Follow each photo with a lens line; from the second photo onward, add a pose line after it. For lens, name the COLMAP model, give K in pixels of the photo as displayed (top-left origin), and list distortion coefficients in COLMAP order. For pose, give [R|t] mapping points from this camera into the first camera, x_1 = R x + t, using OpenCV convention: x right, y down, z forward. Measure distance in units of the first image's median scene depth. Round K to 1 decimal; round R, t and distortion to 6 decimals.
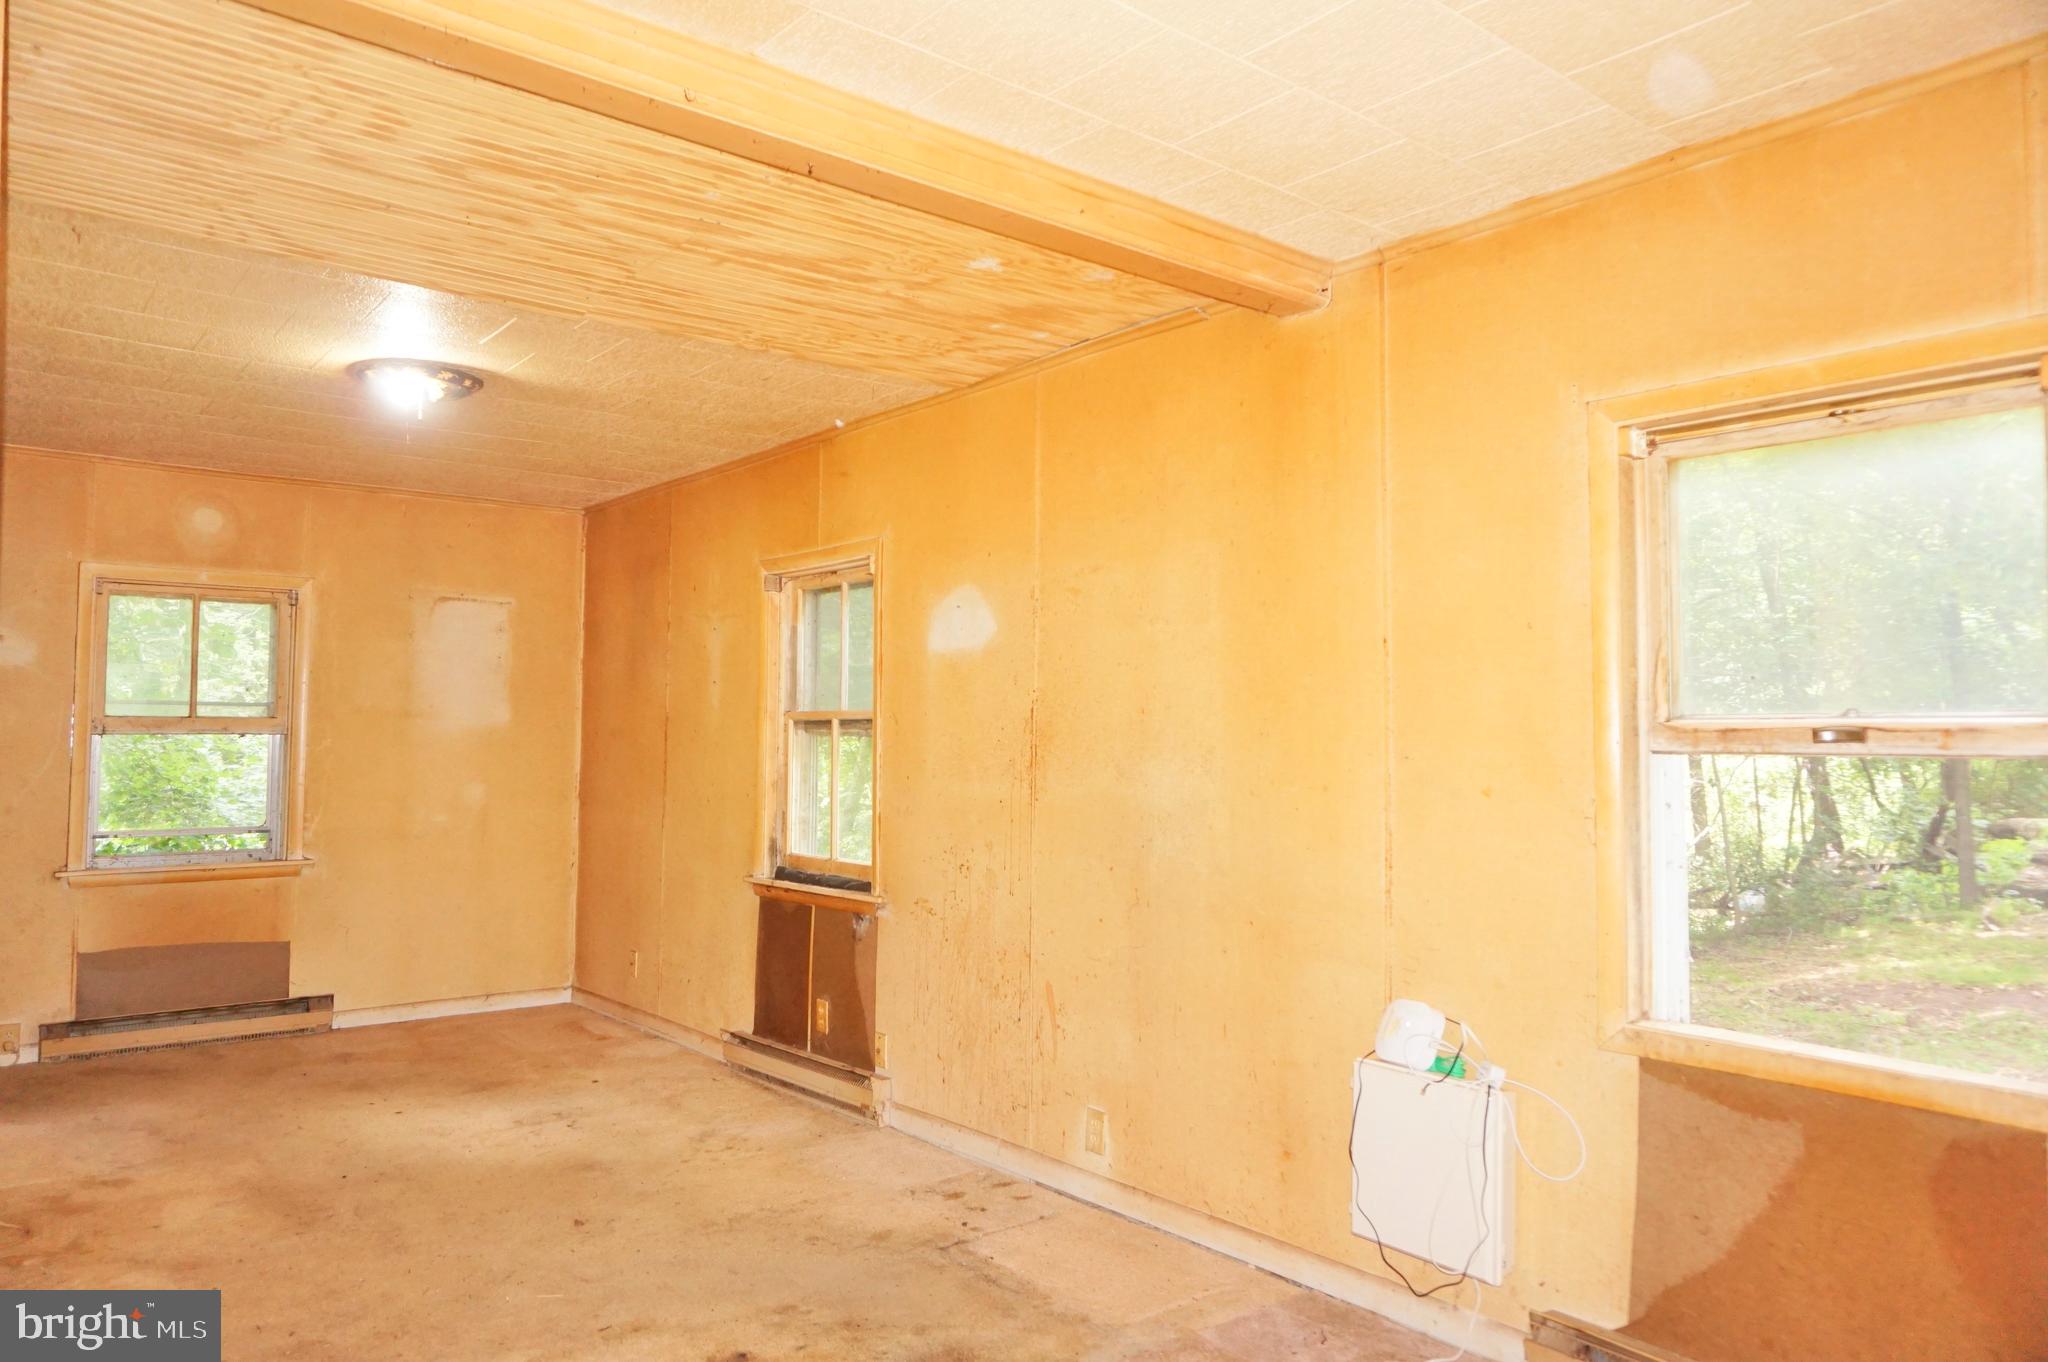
lens RADIAL K [[1383.6, 0, 1024.0], [0, 1383.6, 681.0], [0, 0, 1]] dist [-0.071291, 0.078013]
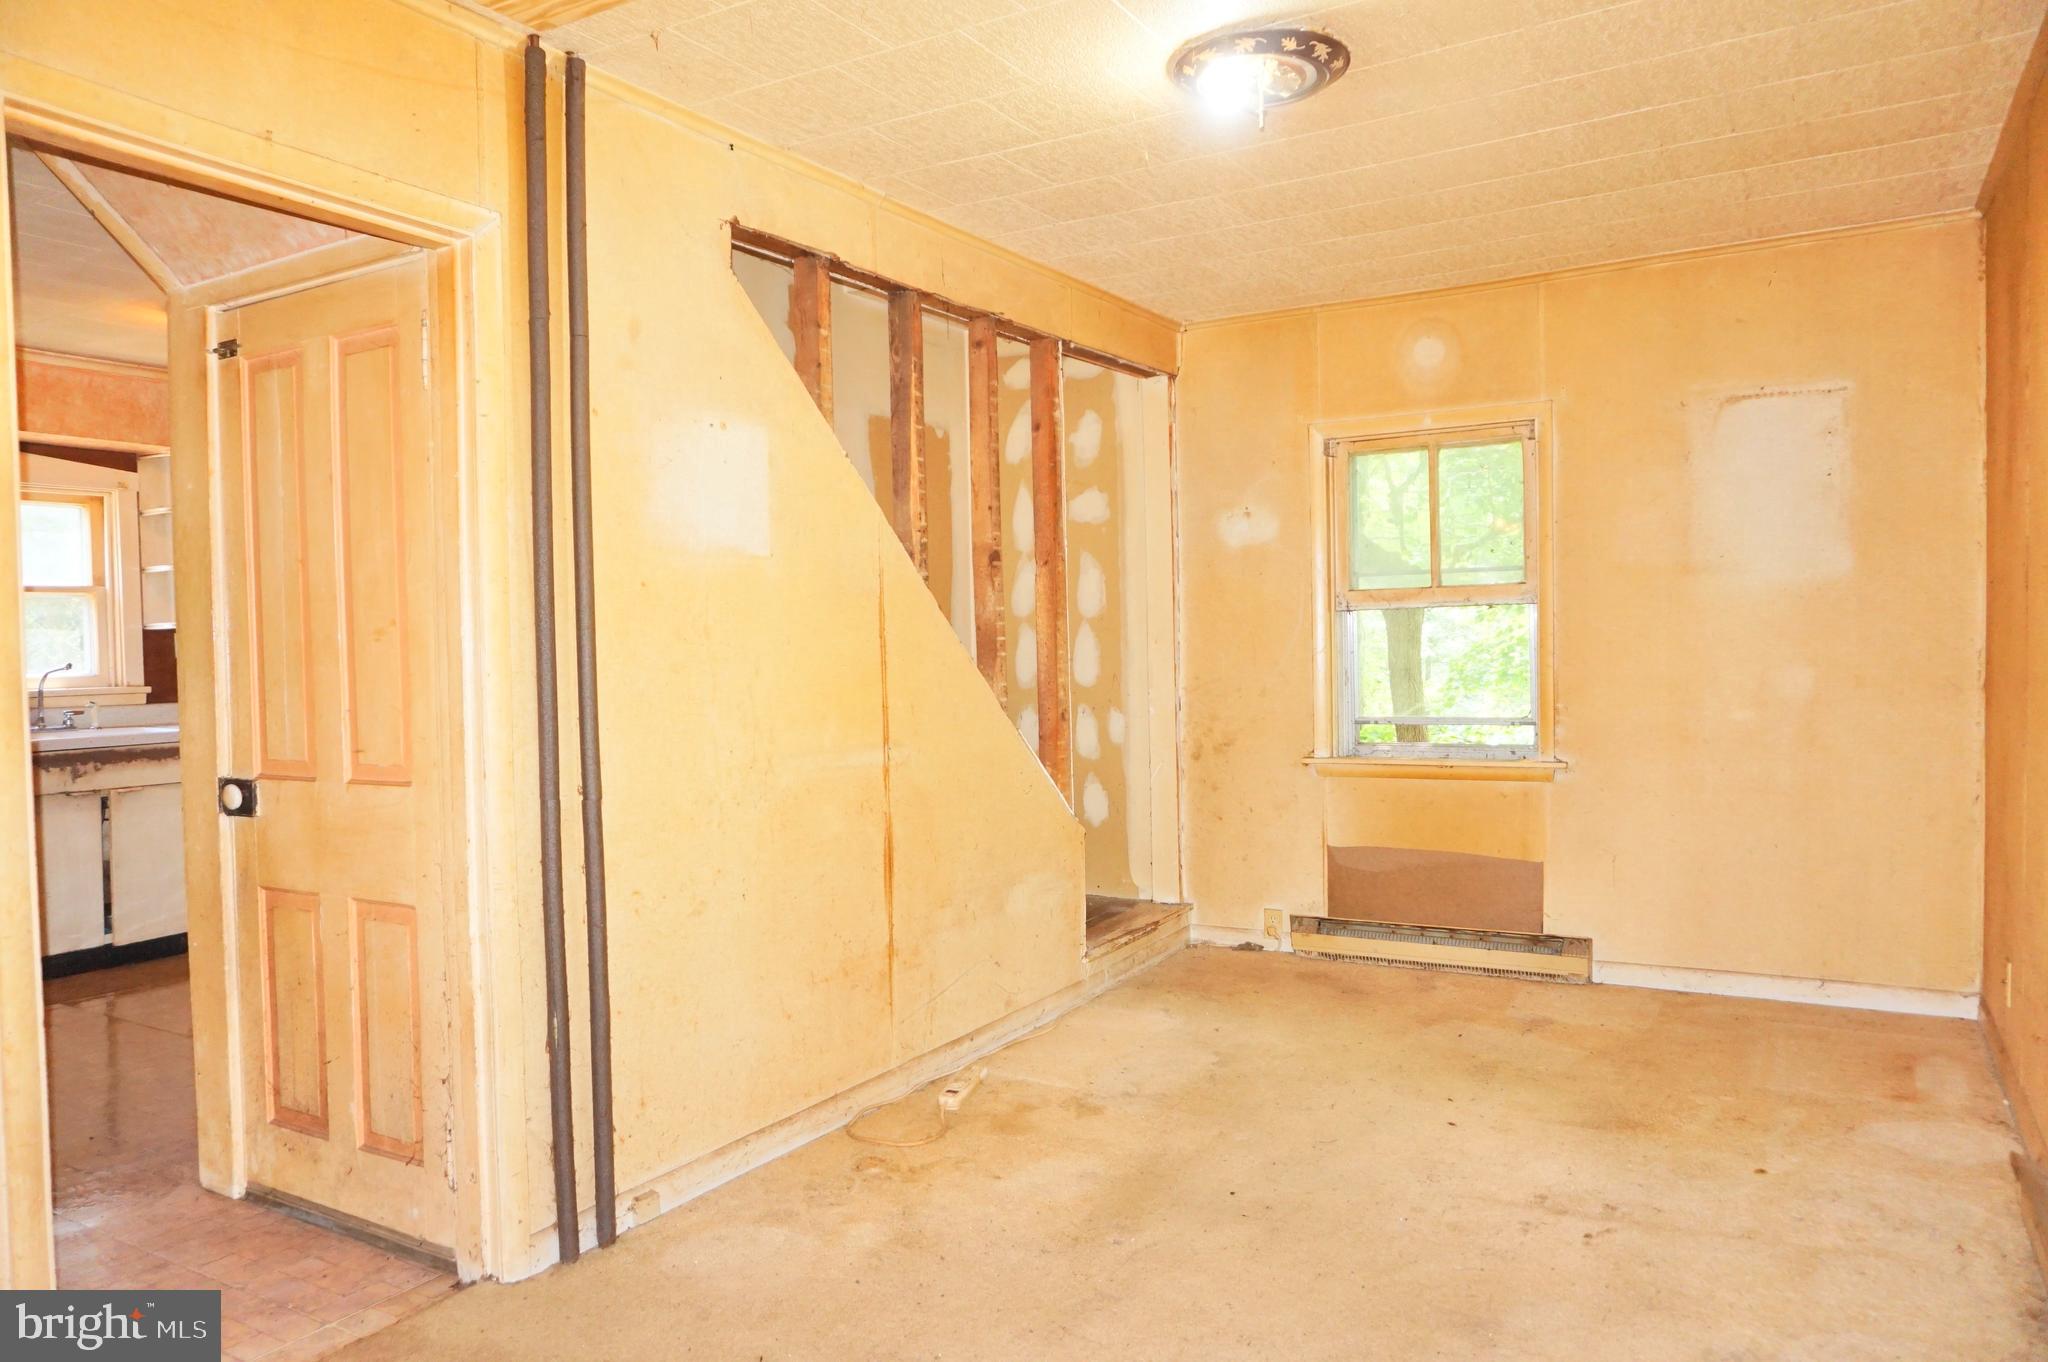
lens RADIAL K [[1383.6, 0, 1024.0], [0, 1383.6, 681.0], [0, 0, 1]] dist [-0.071291, 0.078013]
pose [[0.344445, 0.014574, -0.938693, 0.110597], [0.066456, 0.996993, 0.039864, 0.033604], [0.936452, -0.076112, 0.342440, 0.460575]]
